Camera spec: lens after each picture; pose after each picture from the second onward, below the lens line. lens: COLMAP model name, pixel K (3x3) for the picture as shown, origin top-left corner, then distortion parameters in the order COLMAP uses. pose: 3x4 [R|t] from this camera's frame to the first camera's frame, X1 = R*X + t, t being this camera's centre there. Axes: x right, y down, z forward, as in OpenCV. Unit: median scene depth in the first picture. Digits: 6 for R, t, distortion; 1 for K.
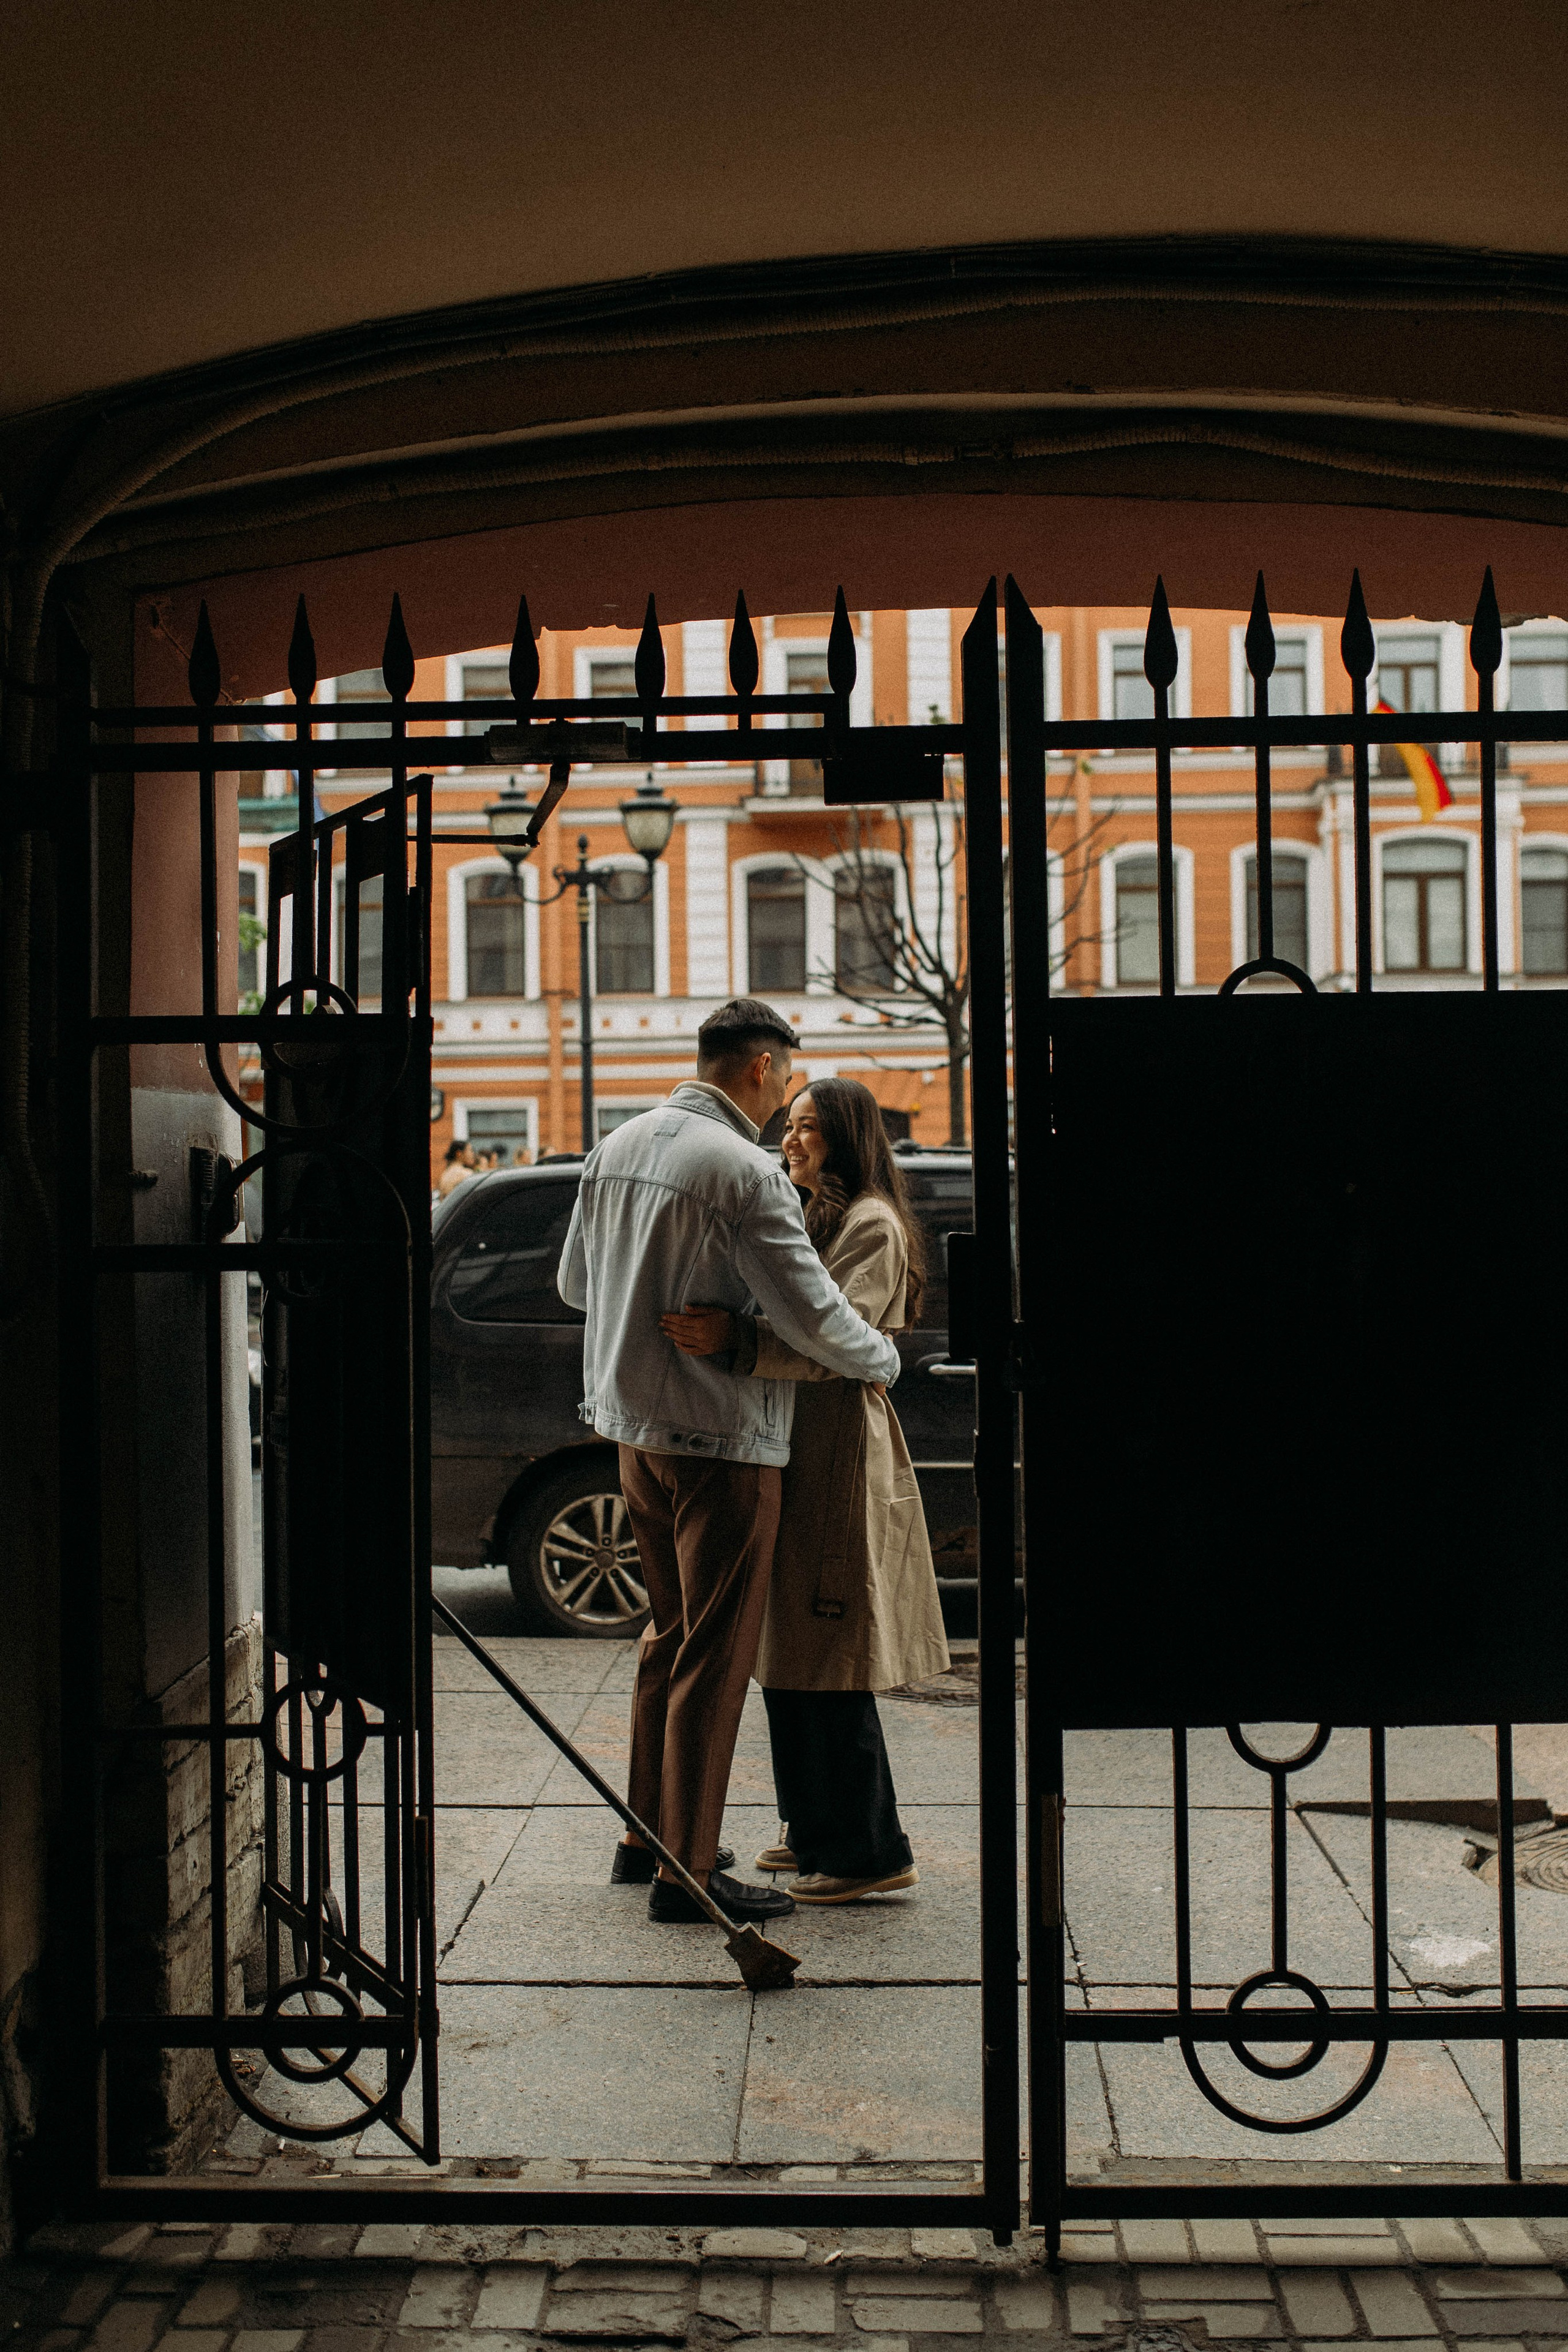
lens RADIAL K [[2416.7, 0, 784.0], [0, 2416.7, 1176.0], [0, 0, 1]] dist [-0.020571, 0.035631]
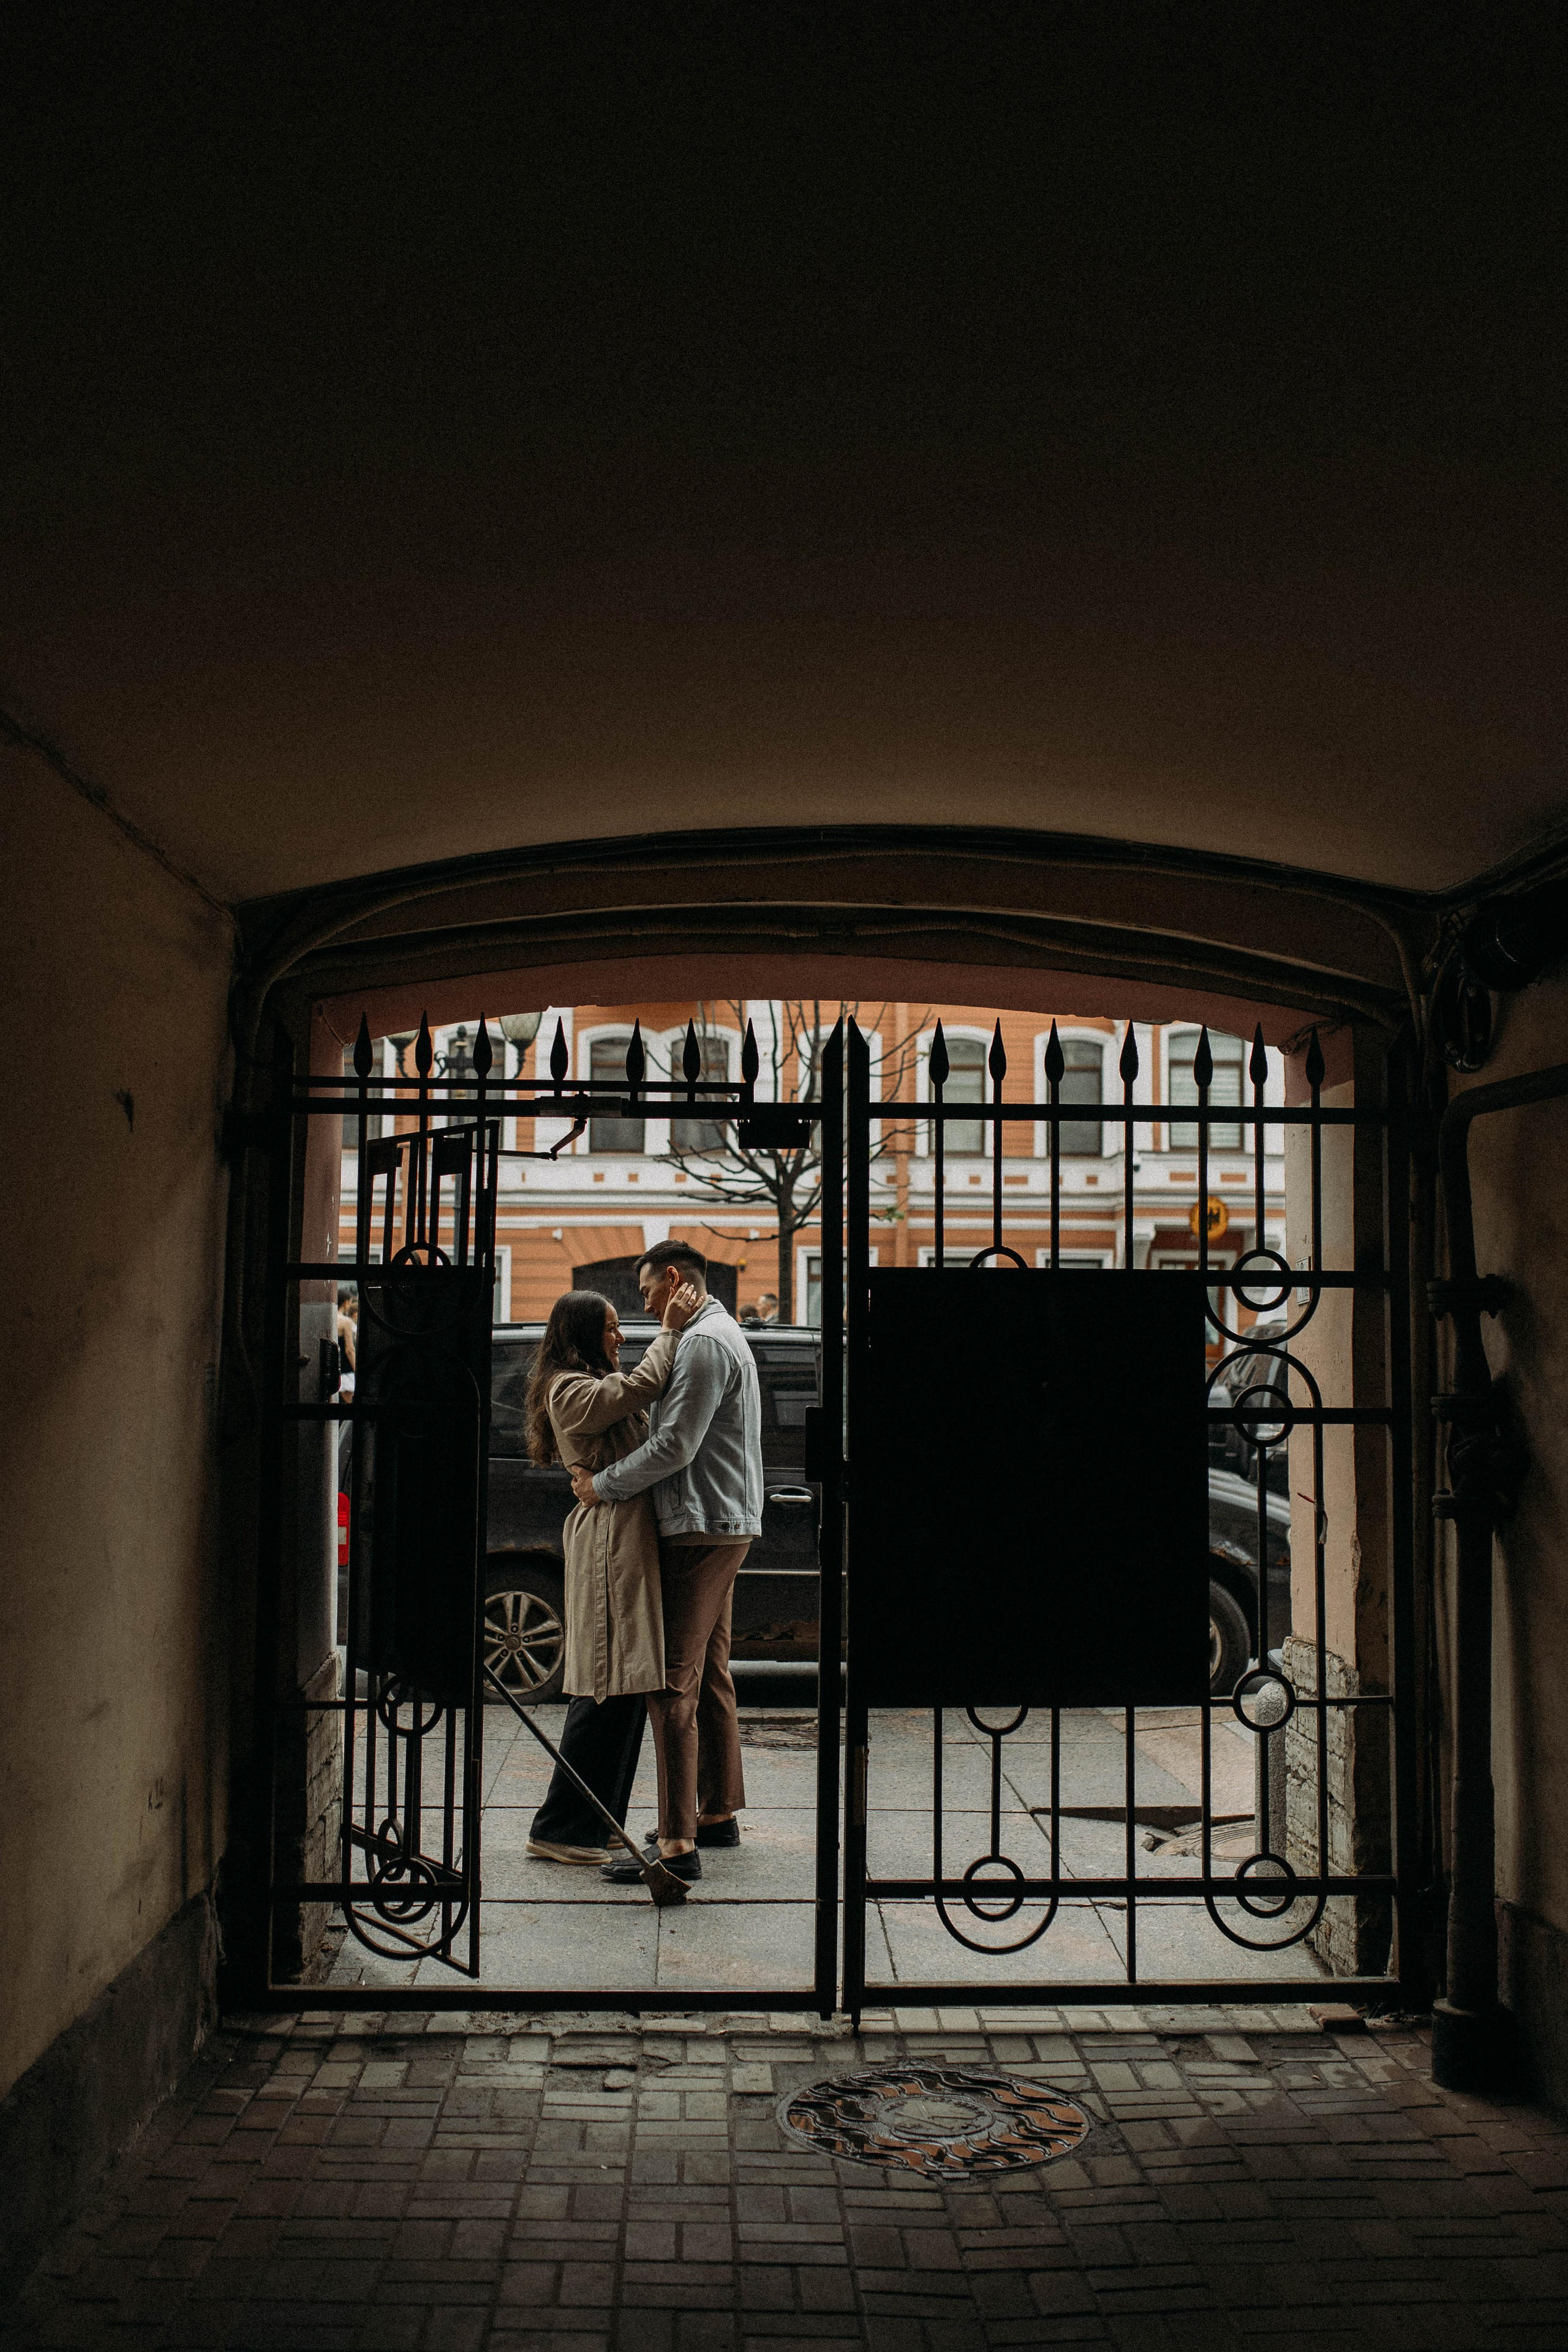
lens RADIAL K [[2416.7, 0, 784.0], [0, 2416.7, 1176.0], [0, 0, 1]] dist [-0.020571, 0.035631]
pose [[0.996800, 0.027100, 0.075208, -0.076832], [-0.022754, 0.998054, -0.058047, -0.038011], [-0.076634, 0.056150, 0.995477, -0.668148]]
